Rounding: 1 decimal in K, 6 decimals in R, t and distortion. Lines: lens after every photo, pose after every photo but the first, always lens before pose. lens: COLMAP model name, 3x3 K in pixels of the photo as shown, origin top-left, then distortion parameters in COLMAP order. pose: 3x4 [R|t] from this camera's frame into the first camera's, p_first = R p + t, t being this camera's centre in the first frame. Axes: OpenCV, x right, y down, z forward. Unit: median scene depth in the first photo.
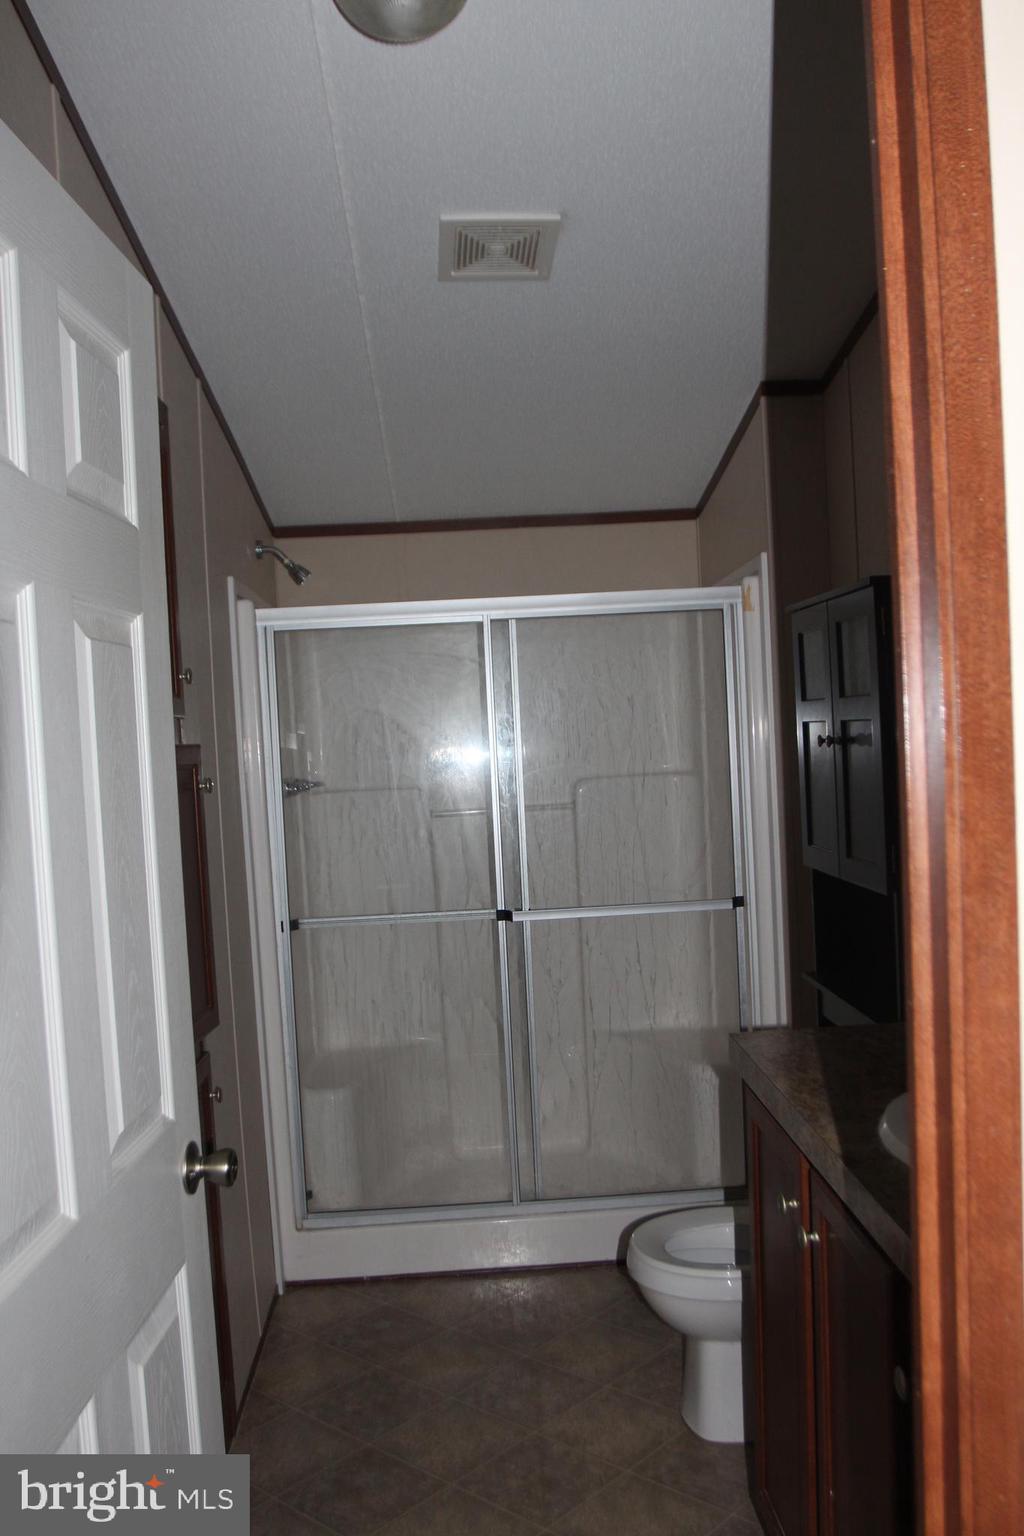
lens RADIAL K [[1251.8, 0, 506.7], [0, 1251.8, 780.8], [0, 0, 1]] dist [-0.065218, 0.023277]
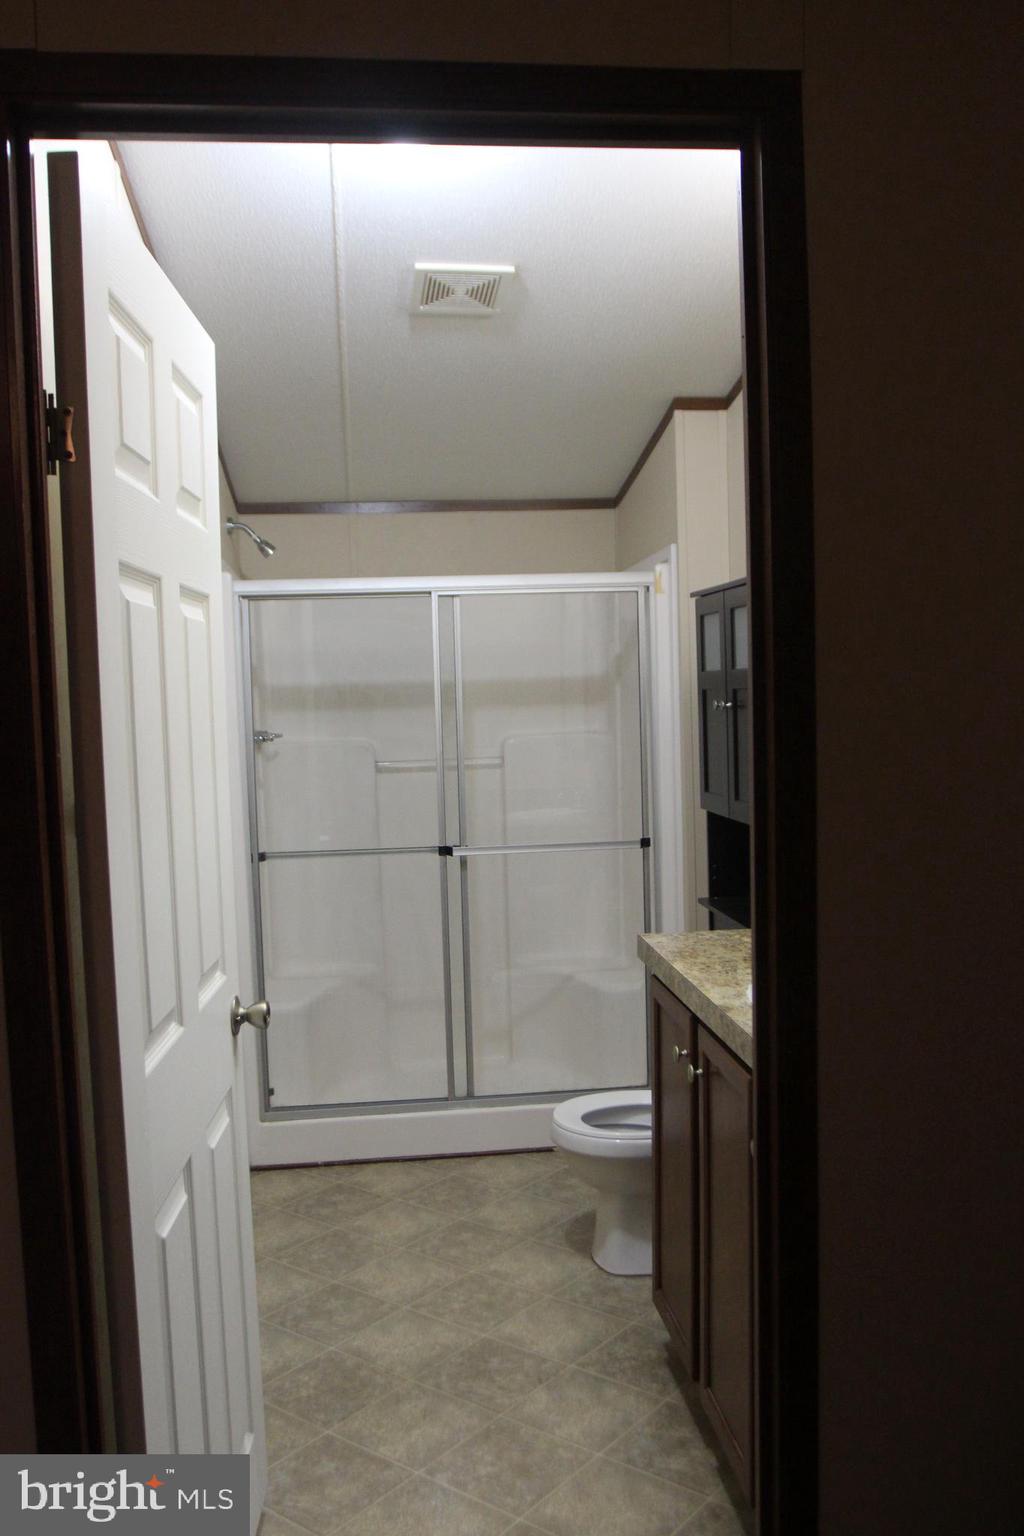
lens RADIAL K [[1249.5, 0, 517.0], [0, 1249.5, 760.8], [0, 0, 1]] dist [-0.066802, -0.005691]
pose [[0.996565, 0.018266, 0.080769, -0.040291], [-0.019405, 0.999723, 0.013340, 0.010156], [-0.080503, -0.014861, 0.996644, -0.205919]]
